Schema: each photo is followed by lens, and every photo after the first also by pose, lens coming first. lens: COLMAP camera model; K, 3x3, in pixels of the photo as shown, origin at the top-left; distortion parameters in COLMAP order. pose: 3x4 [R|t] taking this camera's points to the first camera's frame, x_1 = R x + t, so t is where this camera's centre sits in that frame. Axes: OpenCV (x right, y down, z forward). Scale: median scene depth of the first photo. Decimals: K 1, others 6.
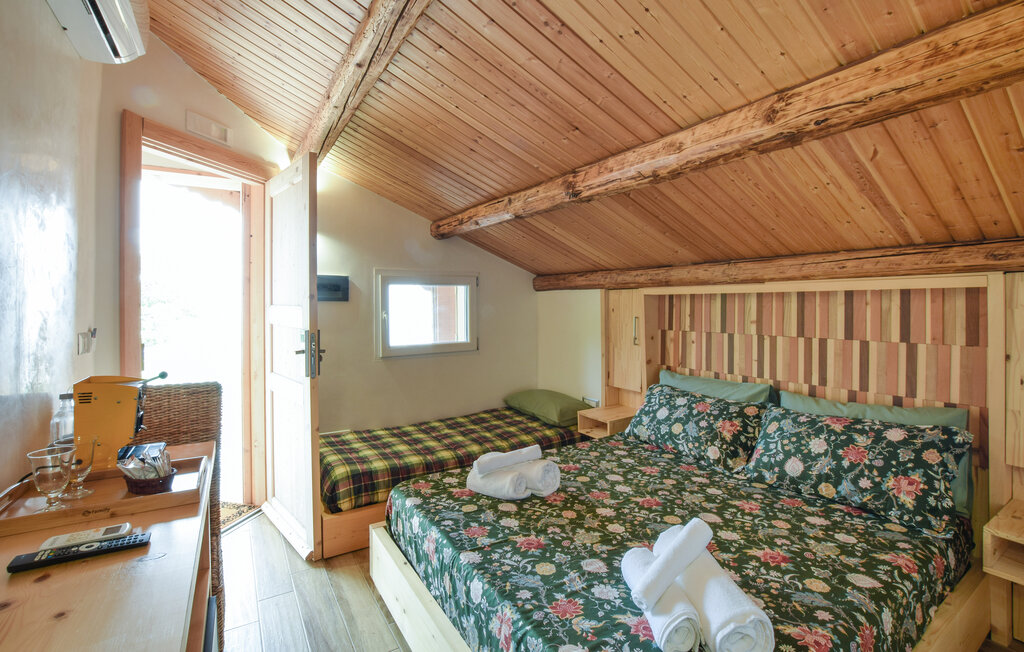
lens RADIAL K [[467.9, 0, 514.5], [0, 467.9, 301.5], [0, 0, 1]] dist [-0.001737, -0.000308]
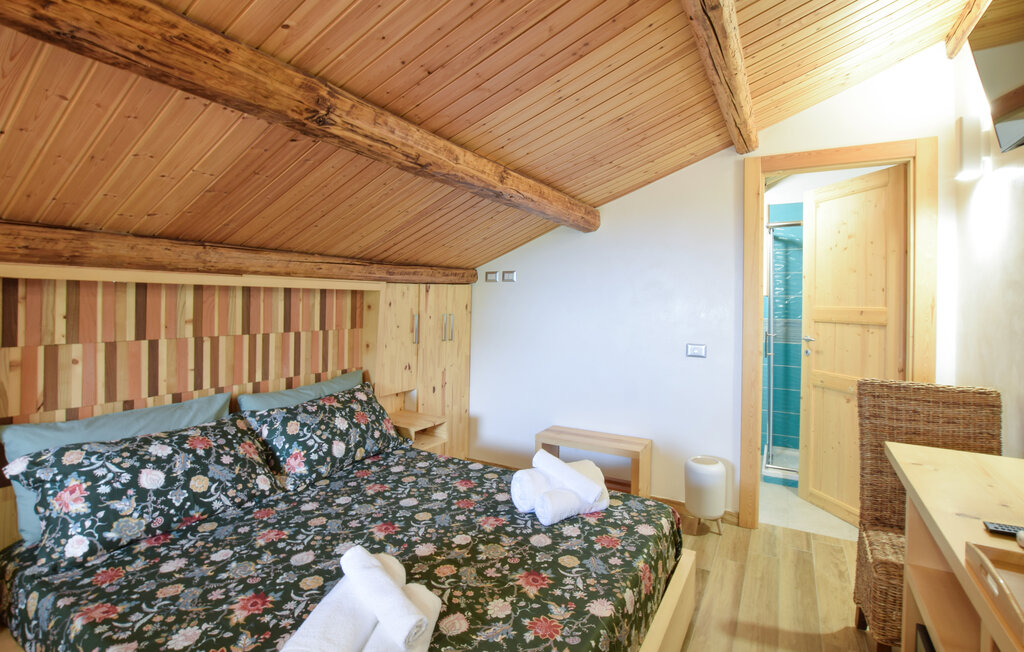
lens RADIAL K [[467.9, 0, 514.5], [0, 467.9, 301.5], [0, 0, 1]] dist [-0.001737, -0.000308]
pose [[-0.444167, -0.002772, 0.895940, -0.487497], [-0.018643, 0.999807, -0.006149, 0.005301], [-0.895750, -0.019434, -0.444133, 0.960328]]
